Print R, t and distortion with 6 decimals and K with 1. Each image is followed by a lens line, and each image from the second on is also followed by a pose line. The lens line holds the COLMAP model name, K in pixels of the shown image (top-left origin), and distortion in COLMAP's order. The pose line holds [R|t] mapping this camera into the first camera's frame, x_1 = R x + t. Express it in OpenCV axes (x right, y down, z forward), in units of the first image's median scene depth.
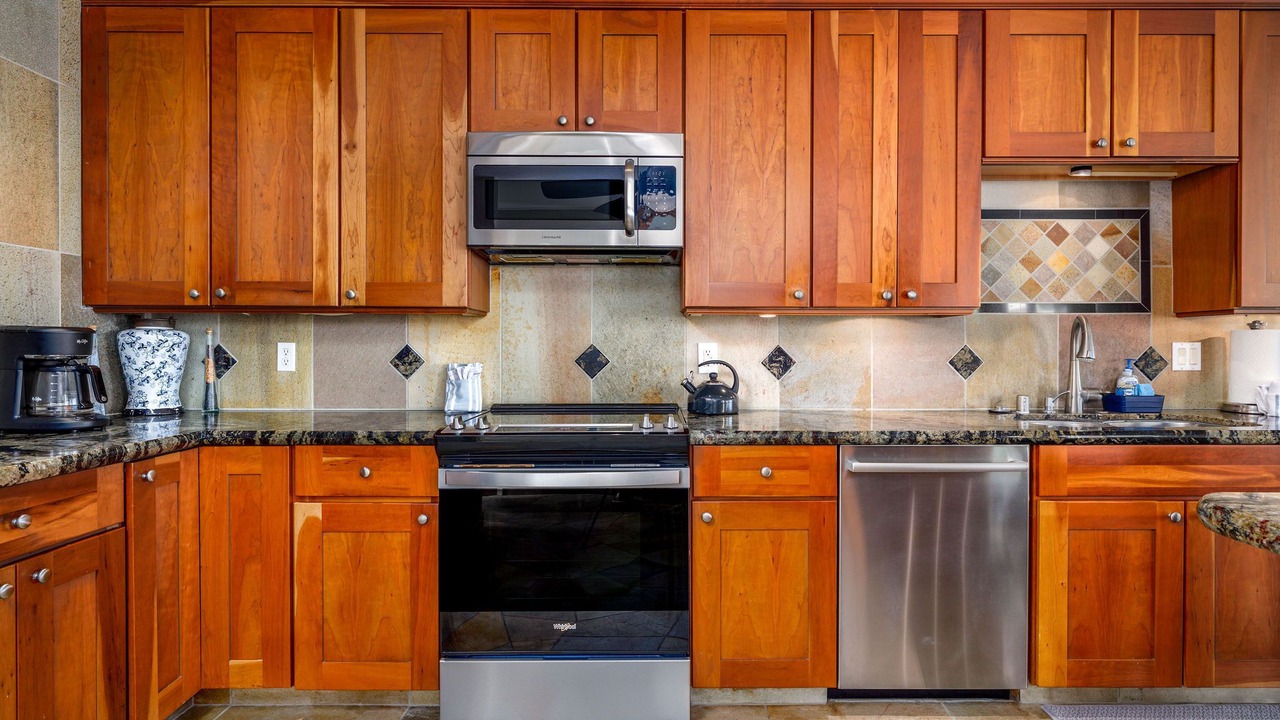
lens RADIAL K [[660.8, 0, 639.6], [0, 660.8, 355.4], [0, 0, 1]] dist [-0.000405, 0.000451]
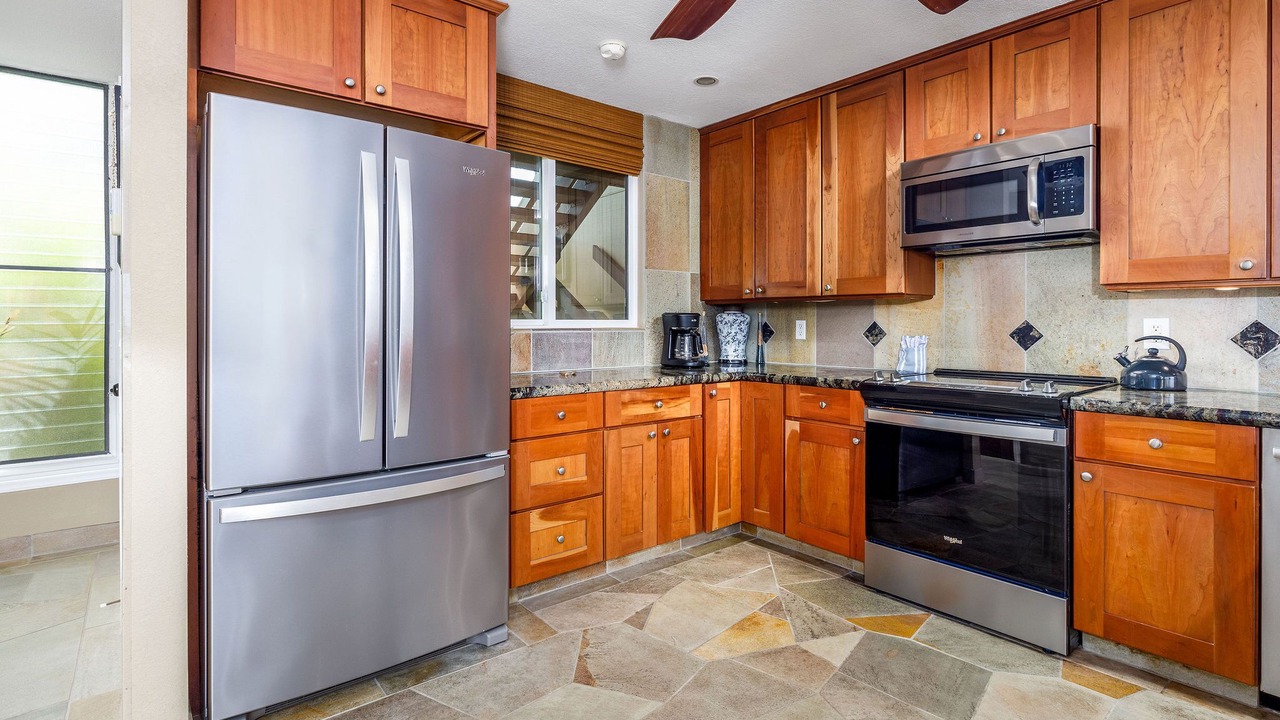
lens RADIAL K [[660.8, 0, 639.6], [0, 660.8, 355.4], [0, 0, 1]] dist [-0.000405, 0.000451]
pose [[0.619456, 0.035787, -0.784215, 0.467922], [-0.009844, 0.999236, 0.037823, 0.007754], [0.784970, -0.015710, 0.619335, -0.250523]]
